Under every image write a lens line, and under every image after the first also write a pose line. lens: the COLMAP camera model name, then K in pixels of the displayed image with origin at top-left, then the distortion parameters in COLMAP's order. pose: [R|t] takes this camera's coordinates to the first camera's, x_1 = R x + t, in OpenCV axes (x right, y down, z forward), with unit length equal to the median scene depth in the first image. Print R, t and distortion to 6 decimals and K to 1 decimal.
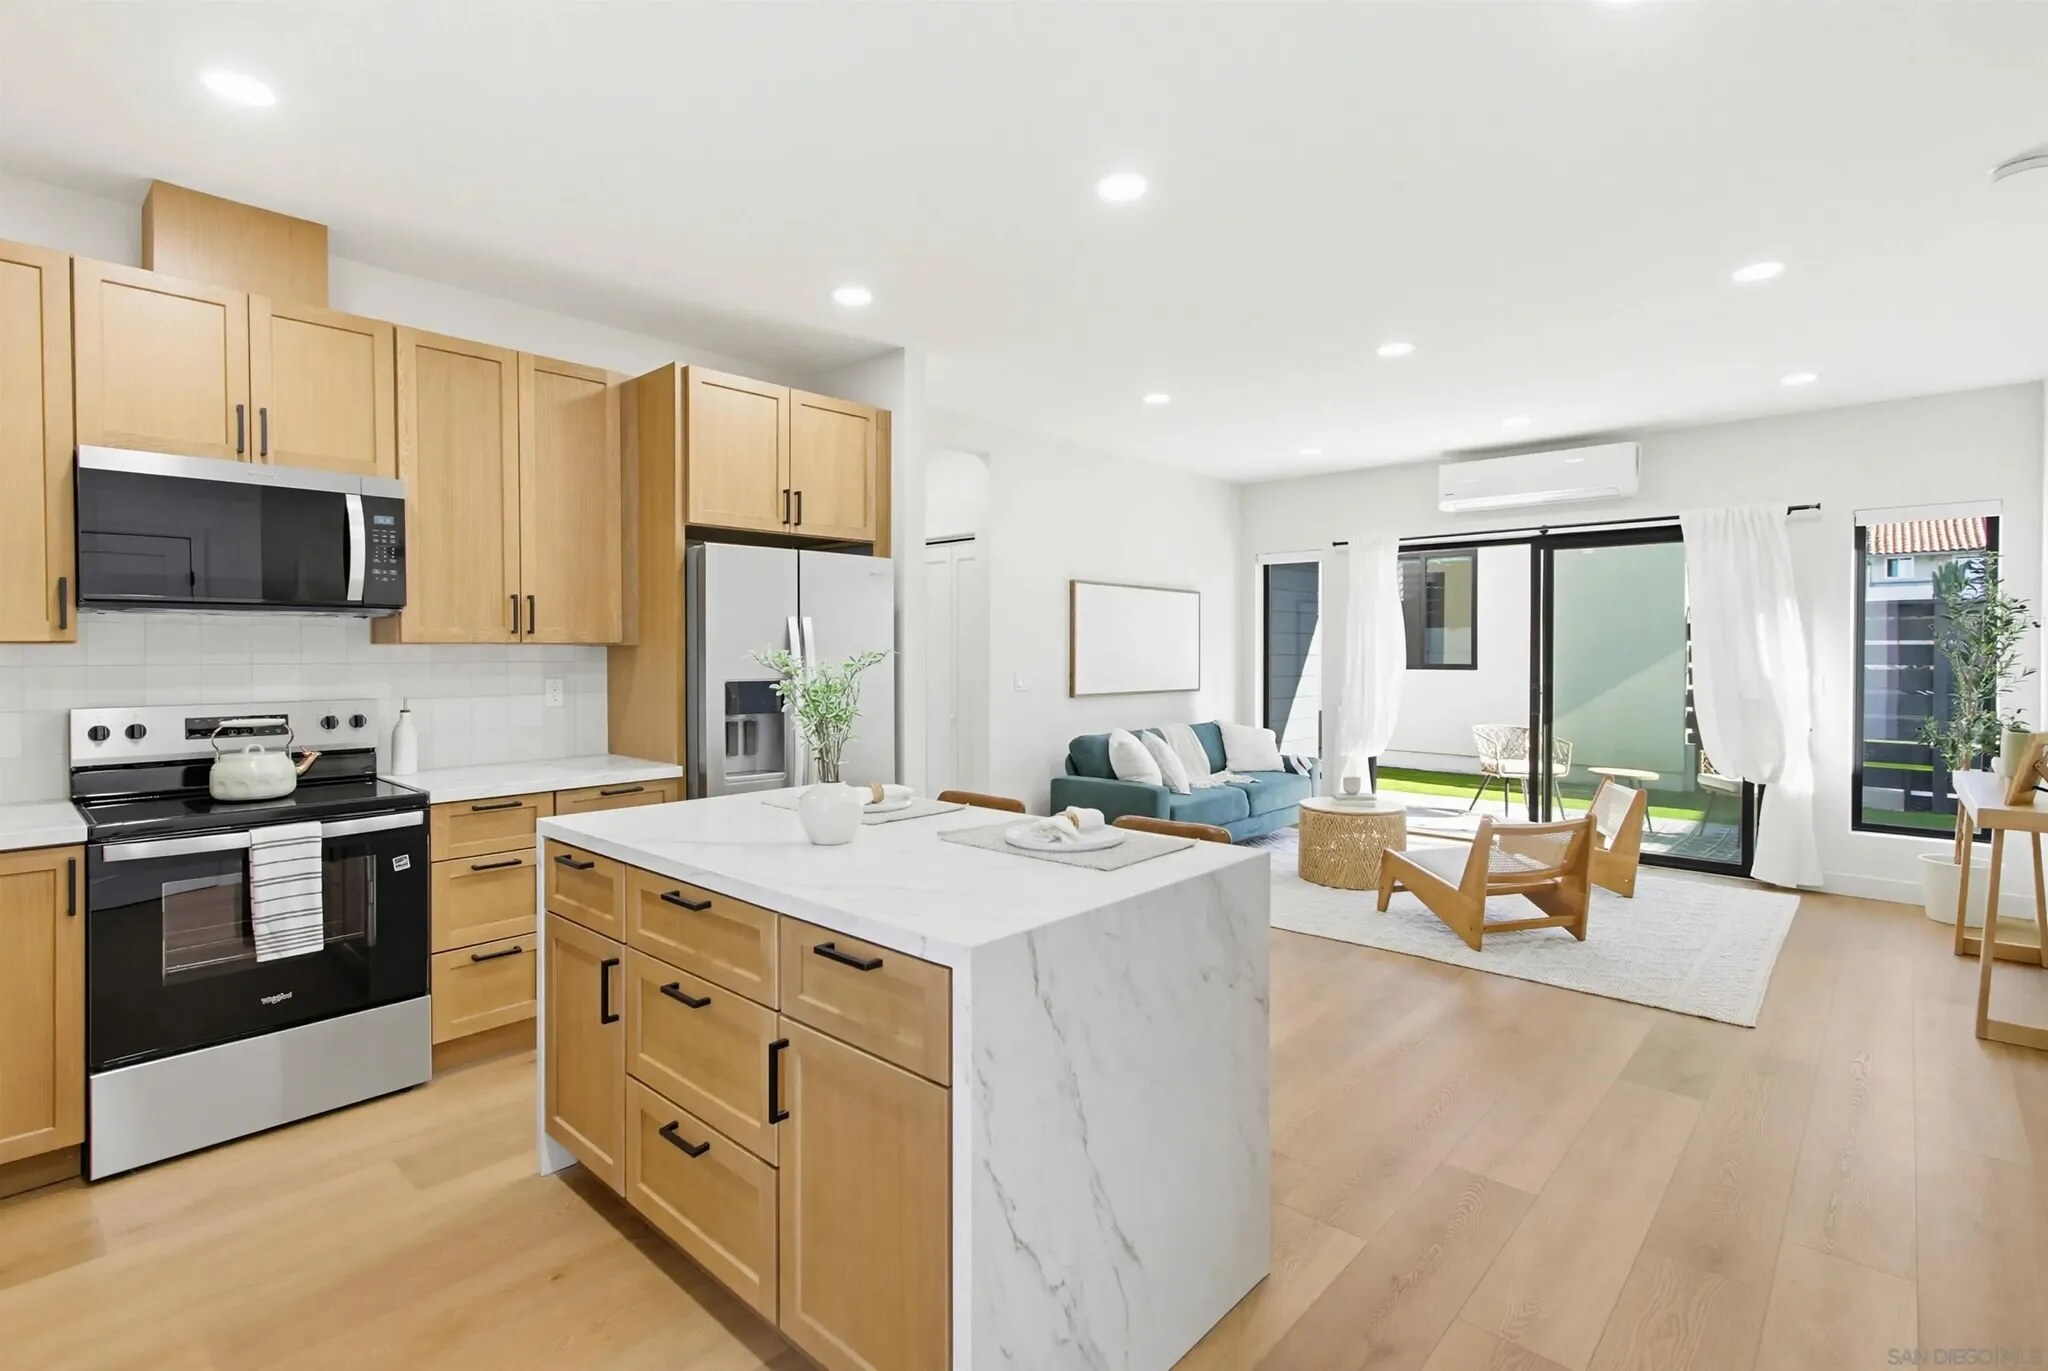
lens RADIAL K [[949.2, 0, 1021.7], [0, 949.2, 642.2], [0, 0, 1]] dist [0.013637, -0.000300]
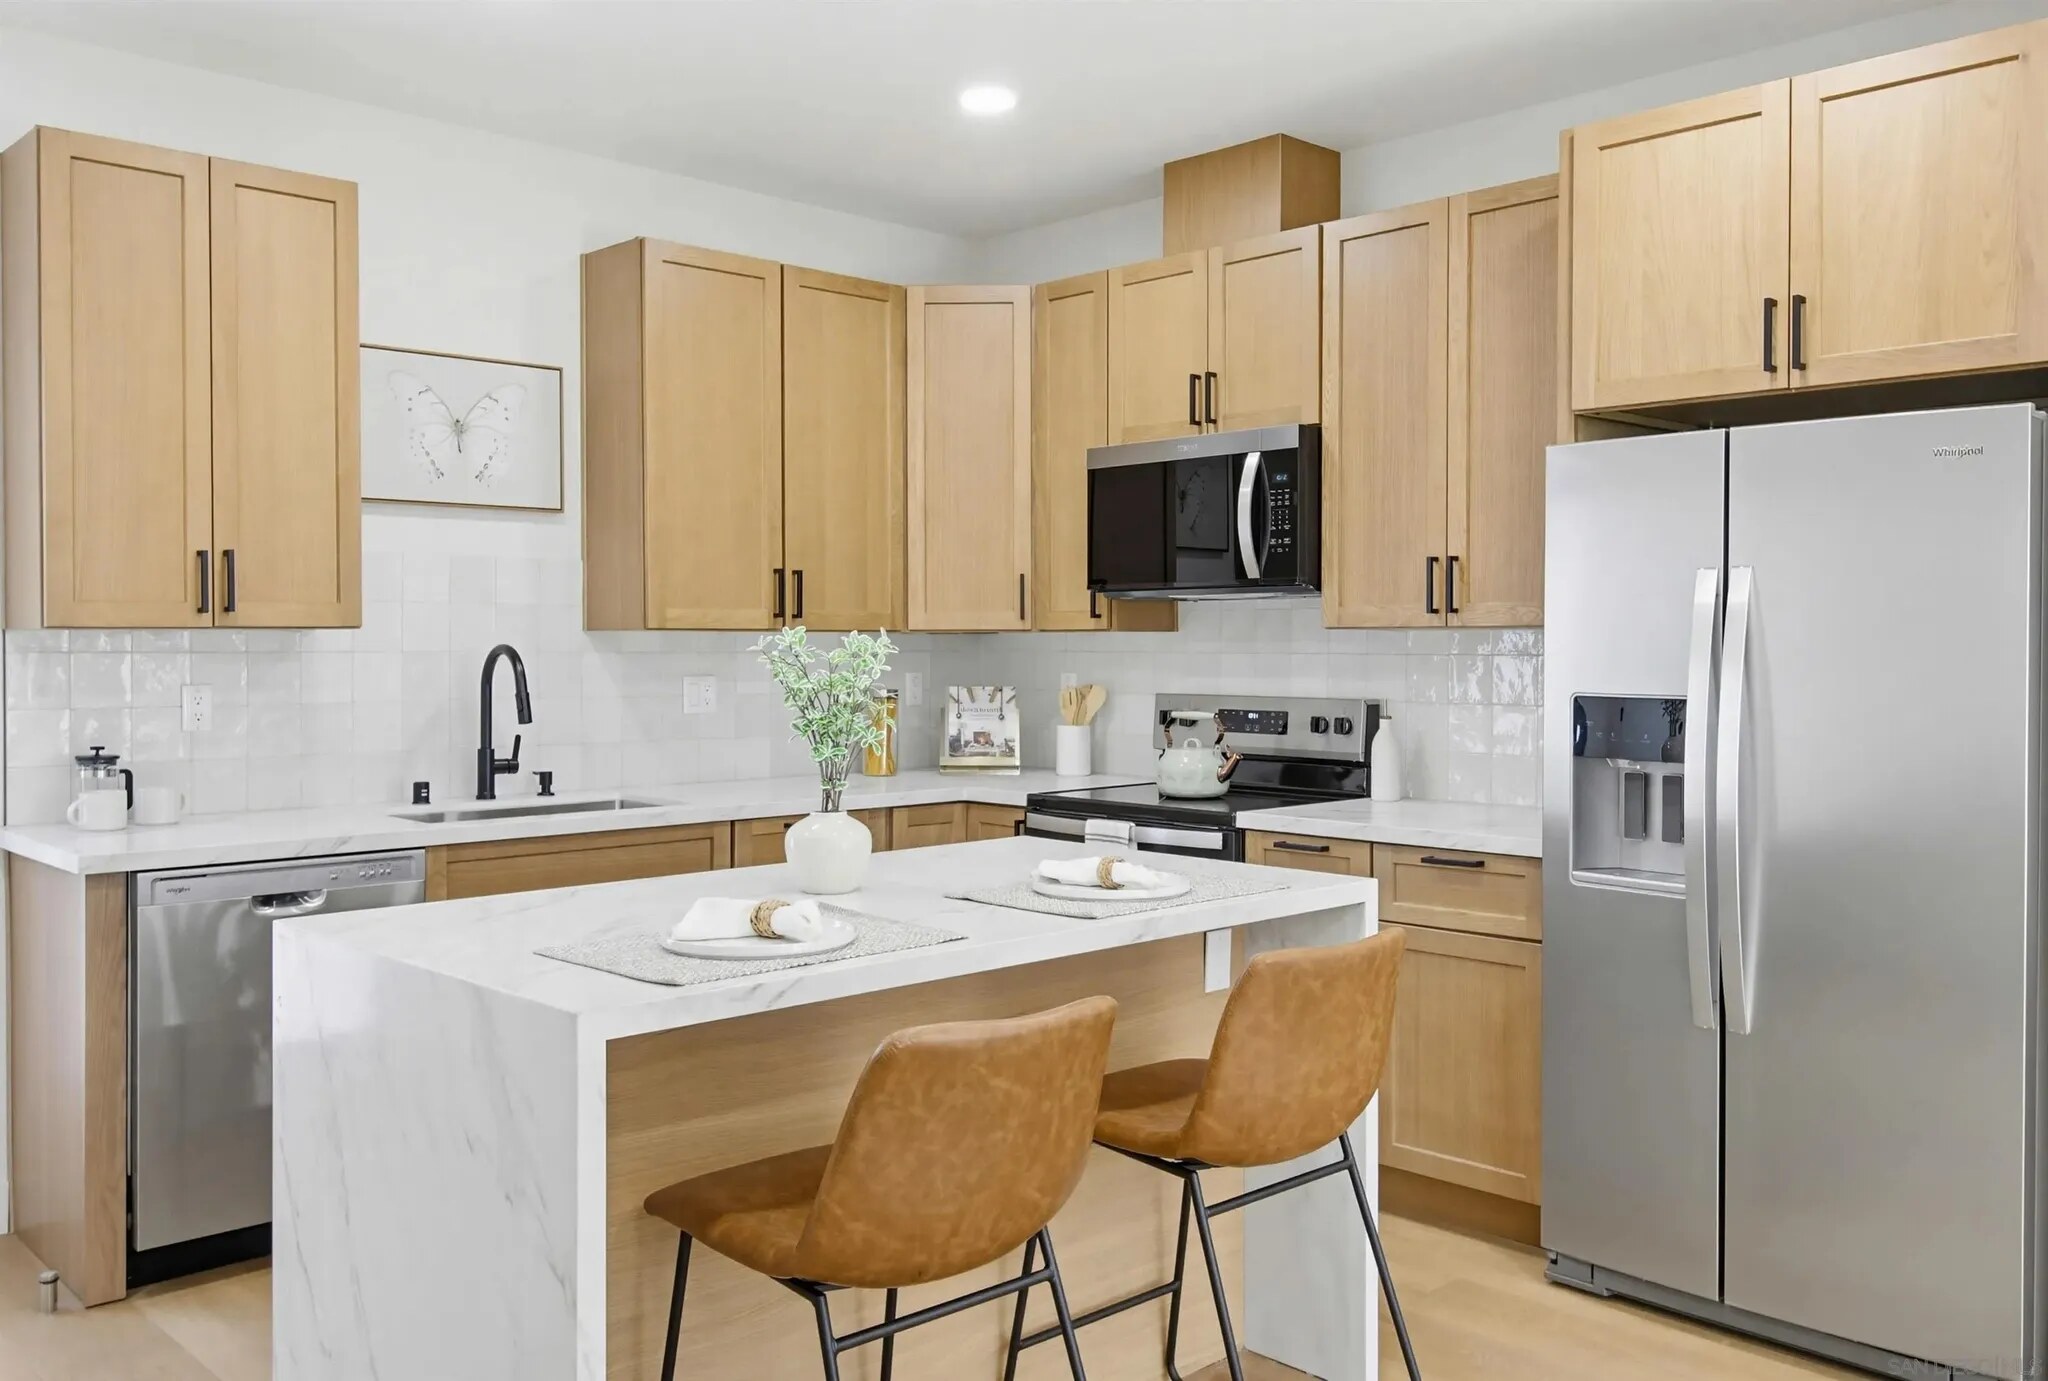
lens RADIAL K [[1738.0, 0, 1028.5], [0, 1738.0, 671.3], [0, 0, 1]] dist [0.047804, -0.172844]
pose [[-0.076548, 0.019435, -0.996876, 0.826765], [0.003406, 0.999809, 0.019231, 0.008114], [0.997060, -0.001923, -0.076600, 0.897584]]
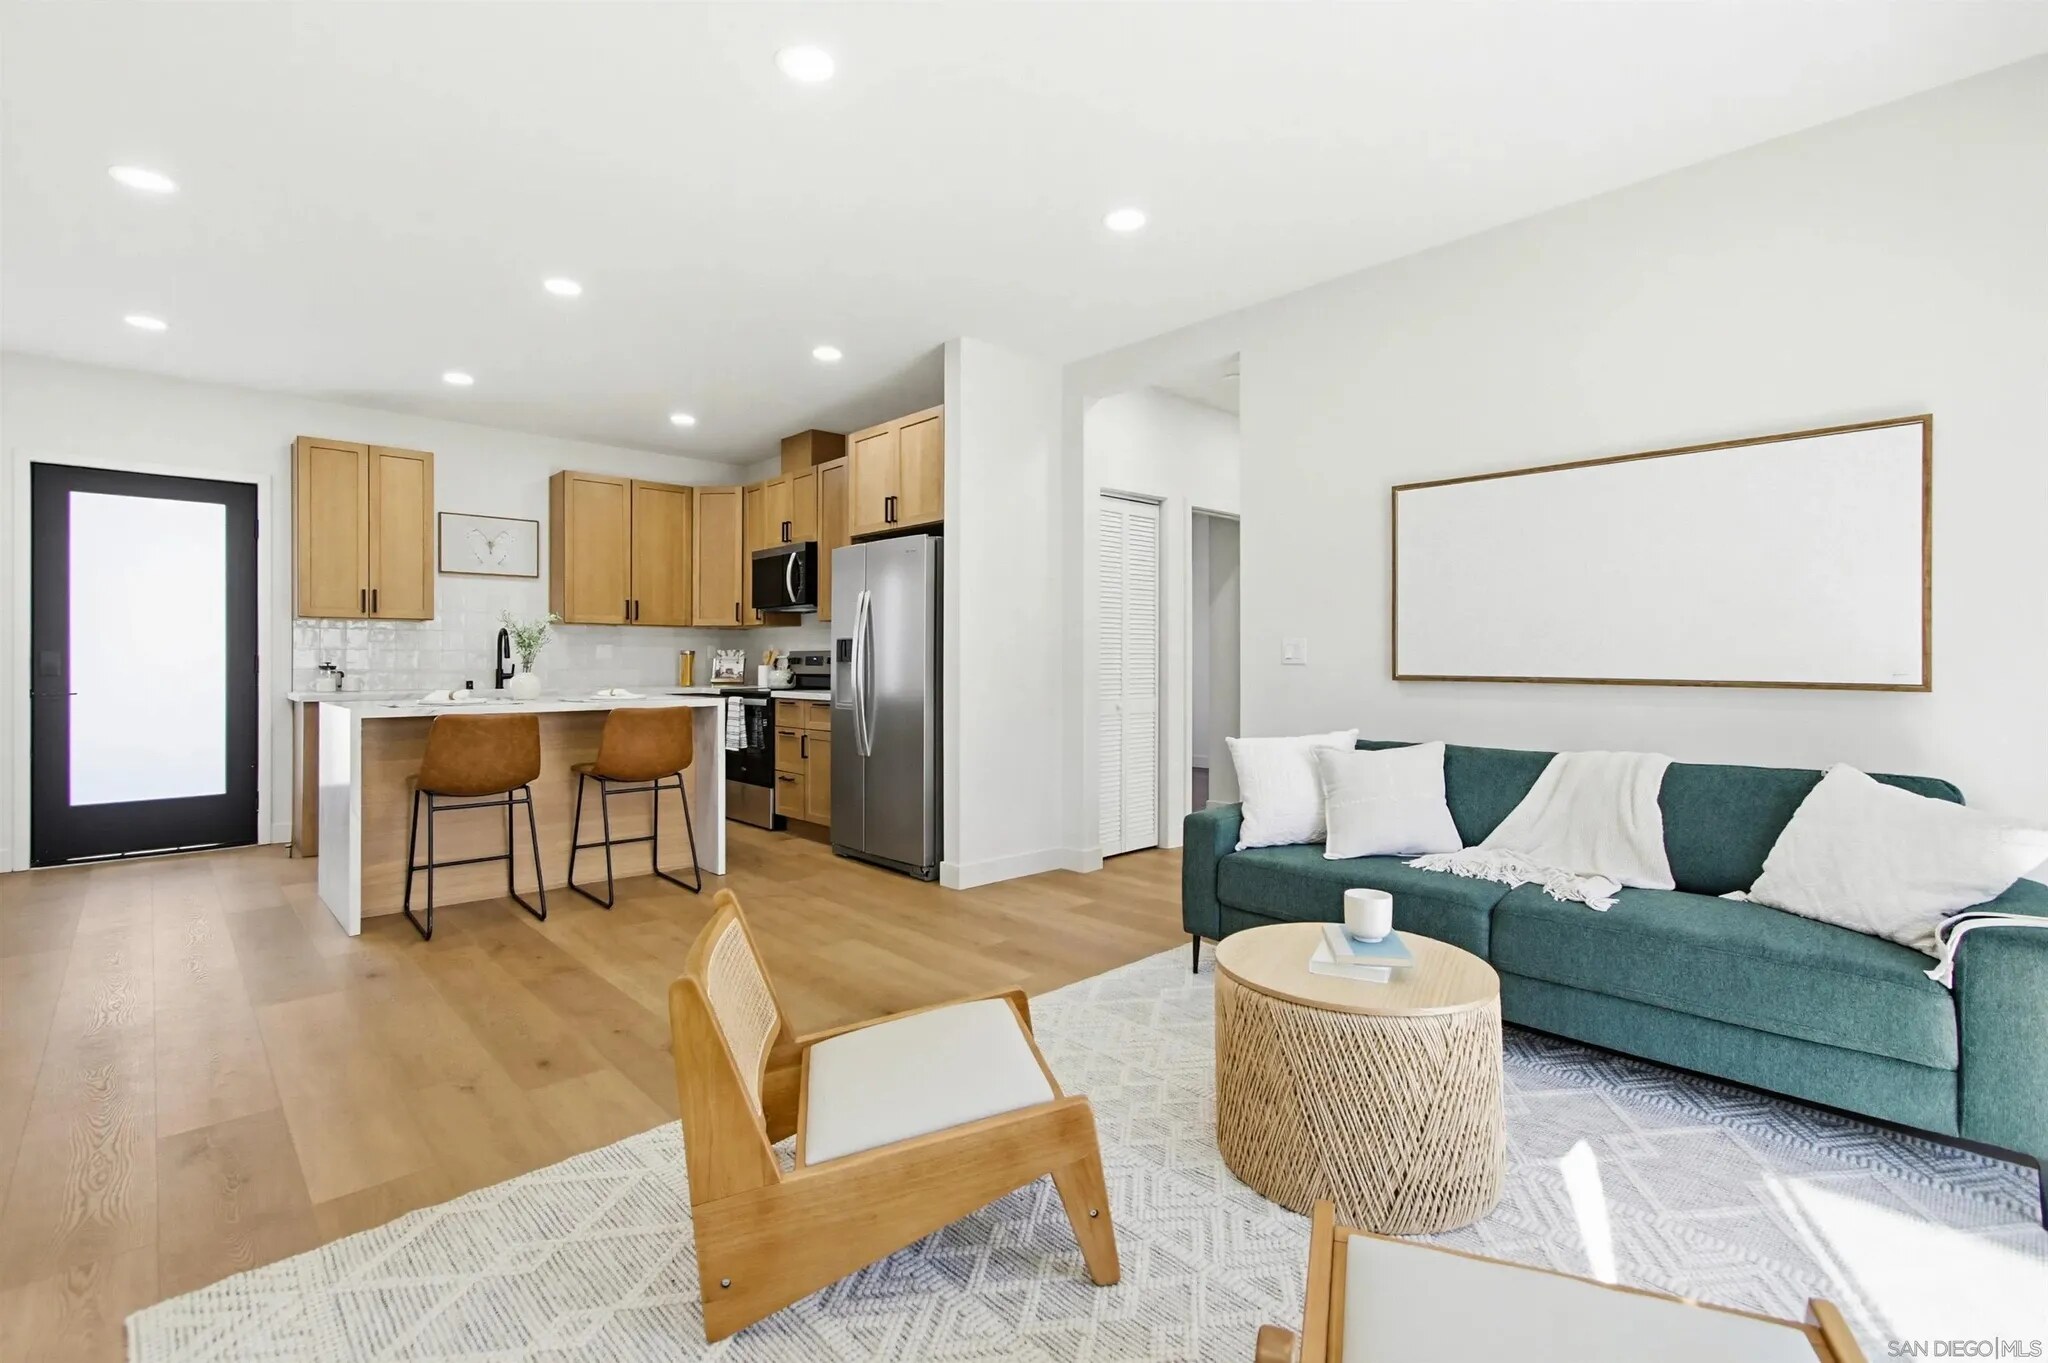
lens RADIAL K [[954.8, 0, 1024.2], [0, 954.8, 660.0], [0, 0, 1]] dist [0.001108, 0.000437]
pose [[-0.097940, 0.000152, -0.995192, 1.368310], [0.003332, 0.999994, -0.000175, 0.087694], [0.995187, -0.003333, -0.097940, 1.695161]]
